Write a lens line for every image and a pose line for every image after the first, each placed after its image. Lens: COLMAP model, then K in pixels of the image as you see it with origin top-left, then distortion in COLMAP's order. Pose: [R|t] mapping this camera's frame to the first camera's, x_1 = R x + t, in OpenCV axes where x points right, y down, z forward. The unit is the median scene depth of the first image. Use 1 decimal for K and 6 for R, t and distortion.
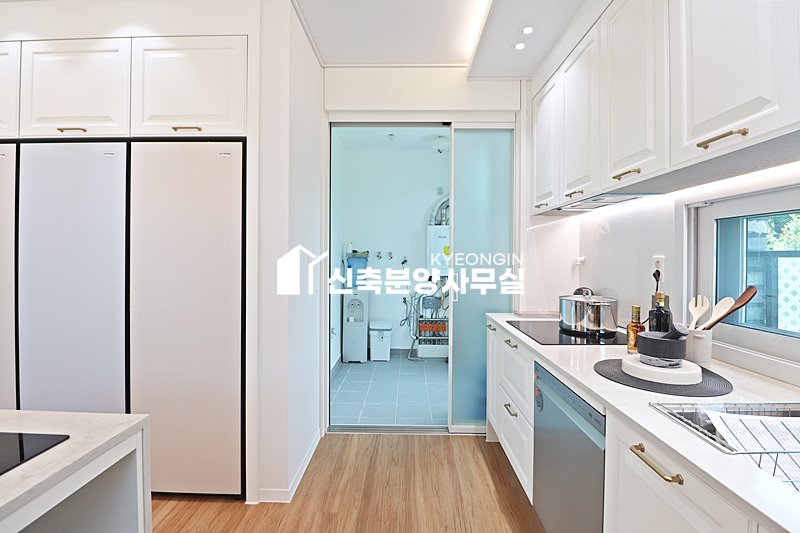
lens RADIAL K [[368.1, 0, 404.1], [0, 368.1, 261.8], [0, 0, 1]] dist [-0.007225, -0.008364]
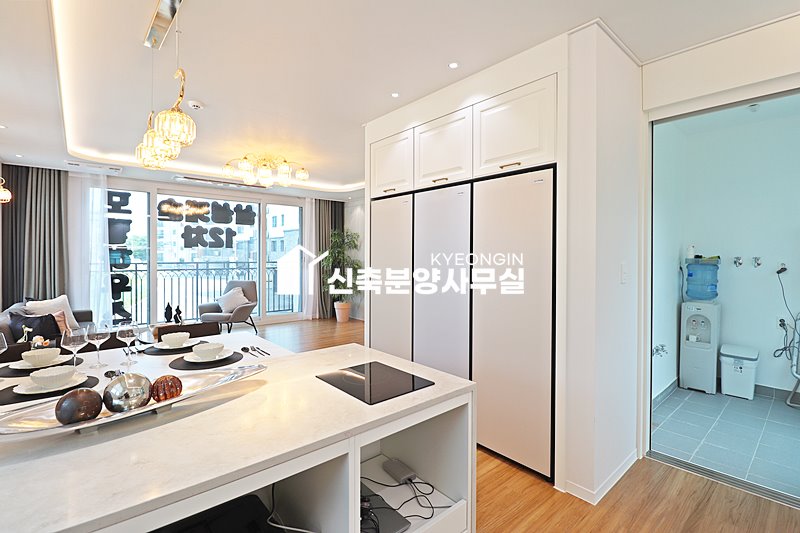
lens RADIAL K [[368.1, 0, 399.0], [0, 368.1, 261.5], [0, 0, 1]] dist [-0.007225, -0.008364]
pose [[0.652140, 0.002482, -0.758095, 0.089255], [-0.003977, 0.999992, -0.000148, -0.027281], [0.758088, 0.003112, 0.652145, -0.082449]]
